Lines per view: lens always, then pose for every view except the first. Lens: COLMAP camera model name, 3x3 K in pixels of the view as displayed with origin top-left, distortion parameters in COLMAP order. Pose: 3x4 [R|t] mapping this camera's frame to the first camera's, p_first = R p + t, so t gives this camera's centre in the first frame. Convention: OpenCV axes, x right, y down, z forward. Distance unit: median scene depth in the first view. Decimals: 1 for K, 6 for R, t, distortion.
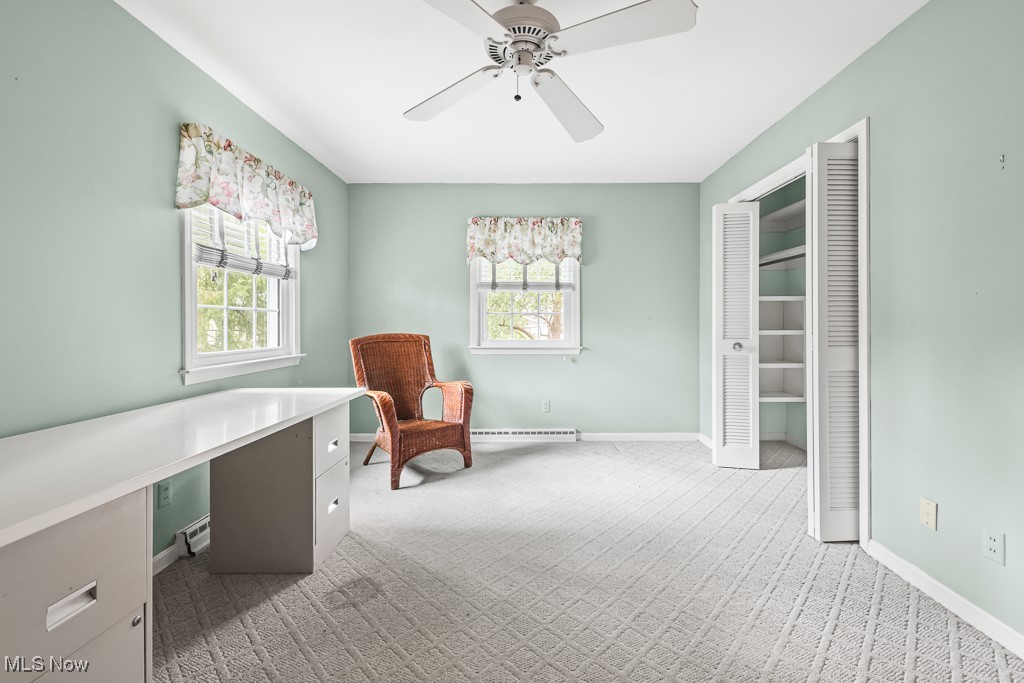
lens RADIAL K [[413.6, 0, 517.9], [0, 413.6, 320.1], [0, 0, 1]] dist [0.007357, -0.000832]
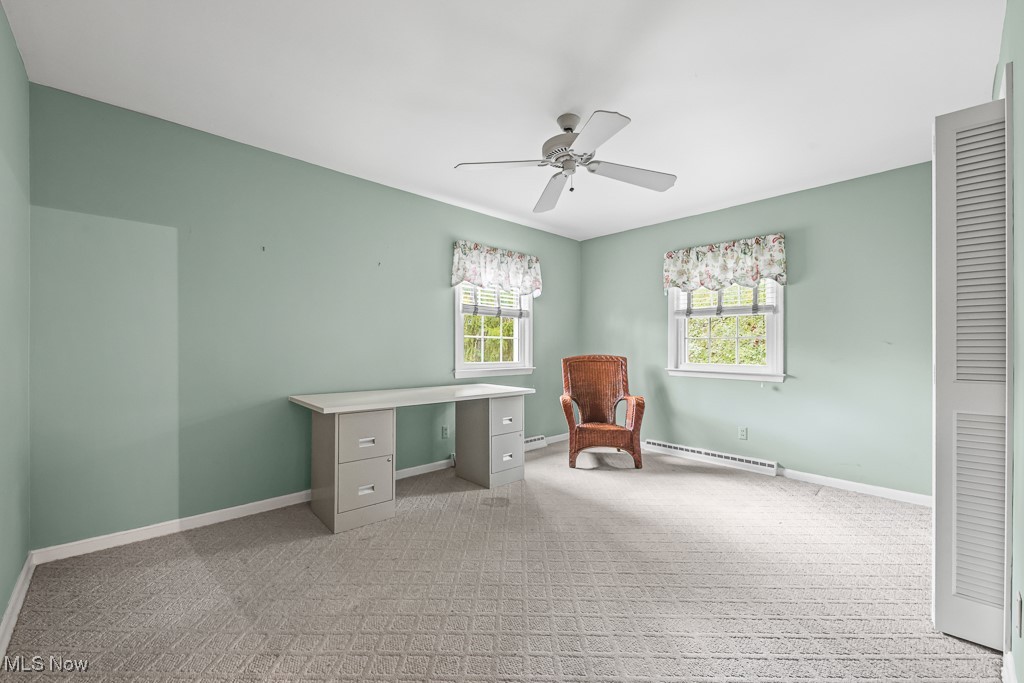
lens RADIAL K [[413.6, 0, 519.2], [0, 413.6, 345.5], [0, 0, 1]] dist [0.007357, -0.000832]
pose [[0.691546, 0.003386, -0.722325, 0.504278], [-0.001585, 0.999994, 0.003170, -0.000789], [0.722331, -0.001048, 0.691547, -0.068084]]
